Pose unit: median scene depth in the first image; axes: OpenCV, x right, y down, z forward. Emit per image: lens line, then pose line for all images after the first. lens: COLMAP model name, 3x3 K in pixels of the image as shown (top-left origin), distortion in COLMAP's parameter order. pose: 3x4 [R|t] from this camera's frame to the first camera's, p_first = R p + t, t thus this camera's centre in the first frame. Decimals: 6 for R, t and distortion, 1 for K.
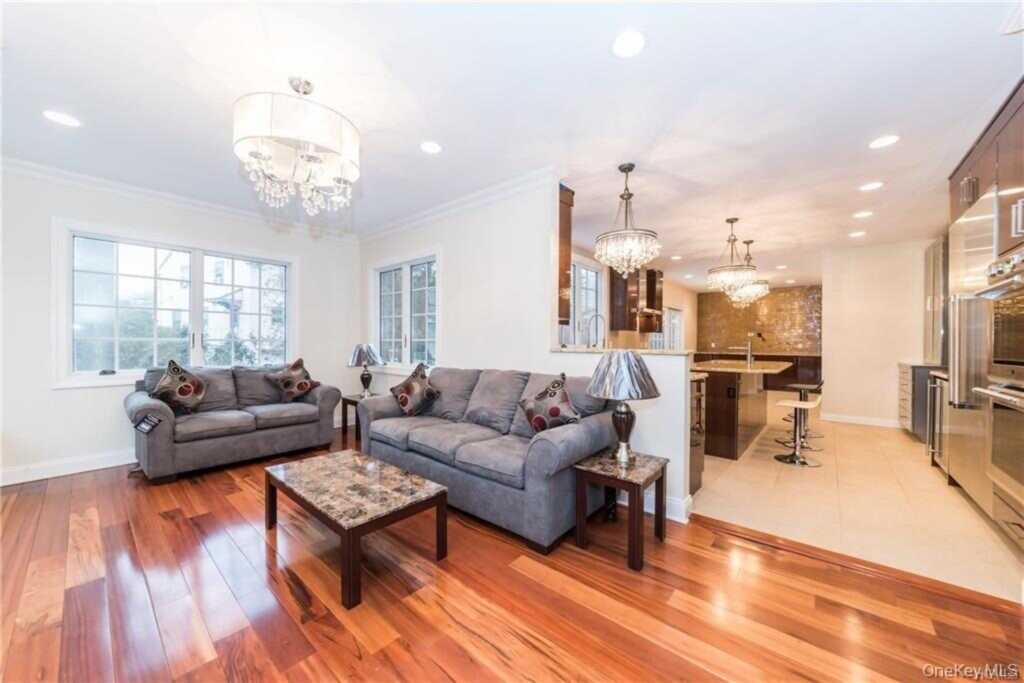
lens RADIAL K [[372.6, 0, 514.0], [0, 372.6, 342.9], [0, 0, 1]] dist [-0.006531, 0.000094]
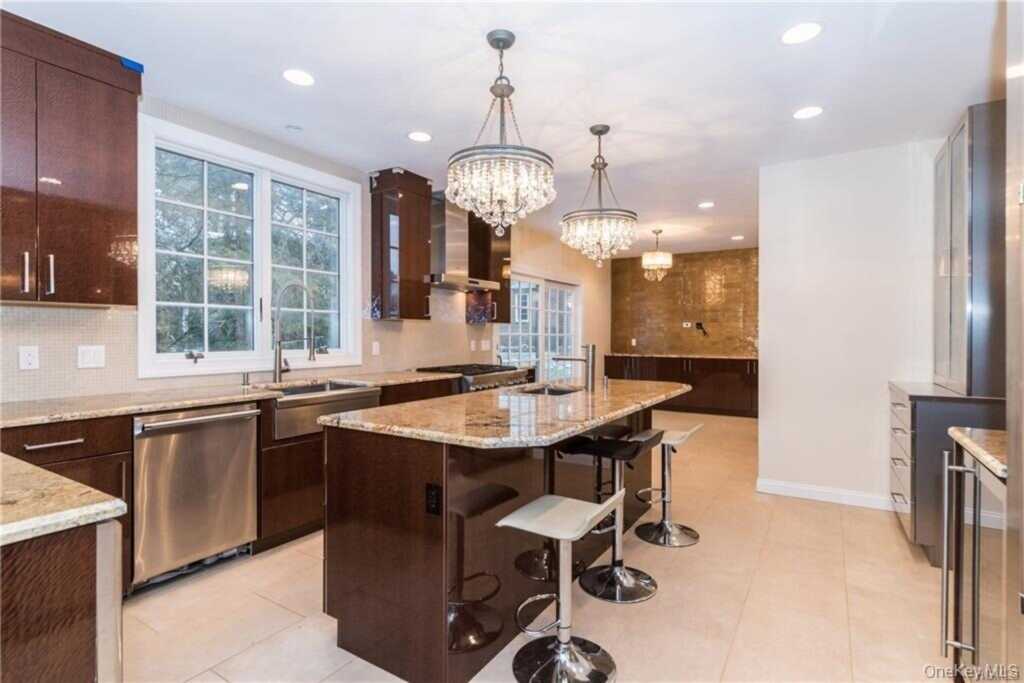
lens RADIAL K [[507.0, 0, 506.9], [0, 507.0, 336.9], [0, 0, 1]] dist [-0.001726, -0.000683]
pose [[0.990346, -0.006379, 0.138473, 0.382454], [0.005840, 0.999974, 0.004296, -0.013969], [-0.138497, -0.003446, 0.990357, 0.346828]]
